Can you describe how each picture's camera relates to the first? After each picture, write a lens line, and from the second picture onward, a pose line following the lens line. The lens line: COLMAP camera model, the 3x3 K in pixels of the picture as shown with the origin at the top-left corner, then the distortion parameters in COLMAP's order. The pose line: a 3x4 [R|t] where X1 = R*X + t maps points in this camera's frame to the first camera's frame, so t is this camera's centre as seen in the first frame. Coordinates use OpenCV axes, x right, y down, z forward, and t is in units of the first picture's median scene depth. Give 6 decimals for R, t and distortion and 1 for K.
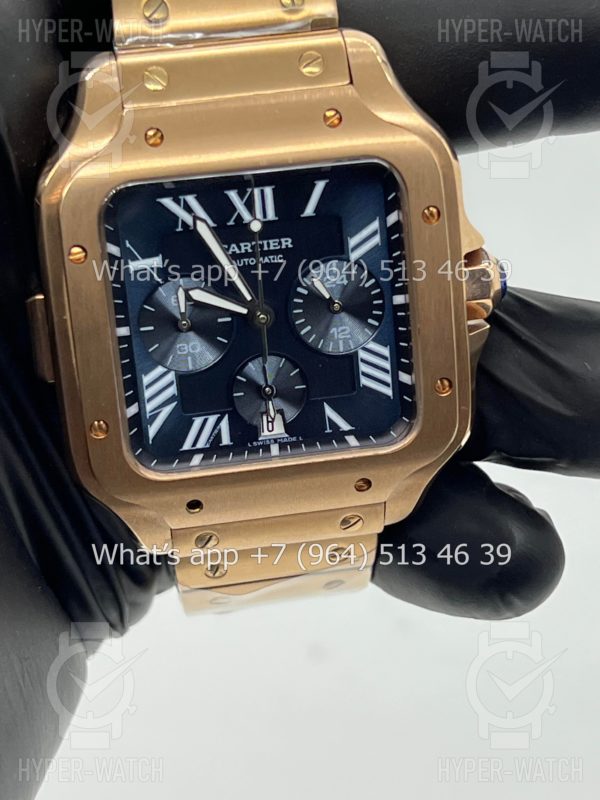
lens RADIAL K [[1980.1, 0, 300.0], [0, 1980.1, 400.0], [0, 0, 1]] dist [0.071844, 0.564963]
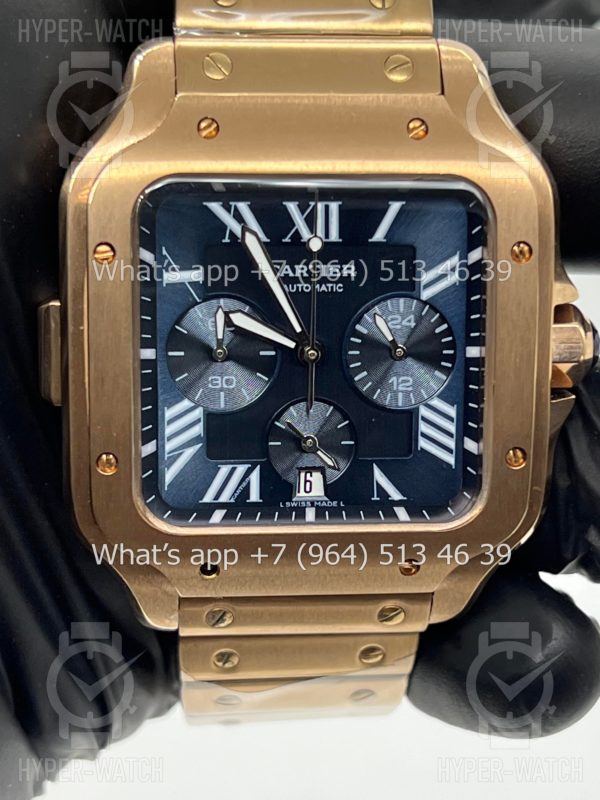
lens RADIAL K [[1980.1, 0, 300.0], [0, 1980.1, 400.0], [0, 0, 1]] dist [0.071844, 0.564963]
pose [[0.994812, 0.099228, -0.022418, -0.003058], [-0.101008, 0.989673, -0.101707, 0.064590], [0.012094, 0.103444, 0.994562, 0.153423]]
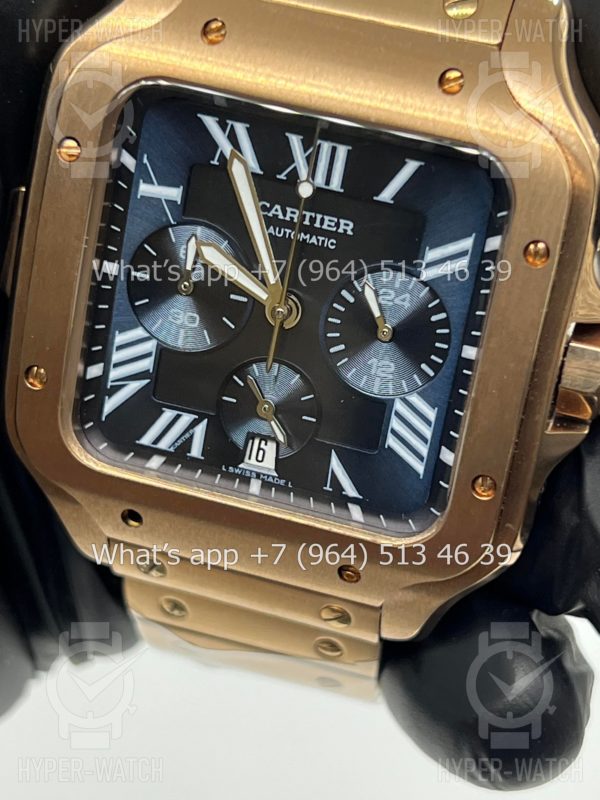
lens RADIAL K [[1980.1, 0, 300.0], [0, 1980.1, 400.0], [0, 0, 1]] dist [0.071844, 0.564963]
pose [[0.901748, 0.342785, -0.263343, 0.191901], [-0.343130, 0.938151, 0.046205, -0.046800], [0.262894, 0.048695, 0.963595, 0.287528]]
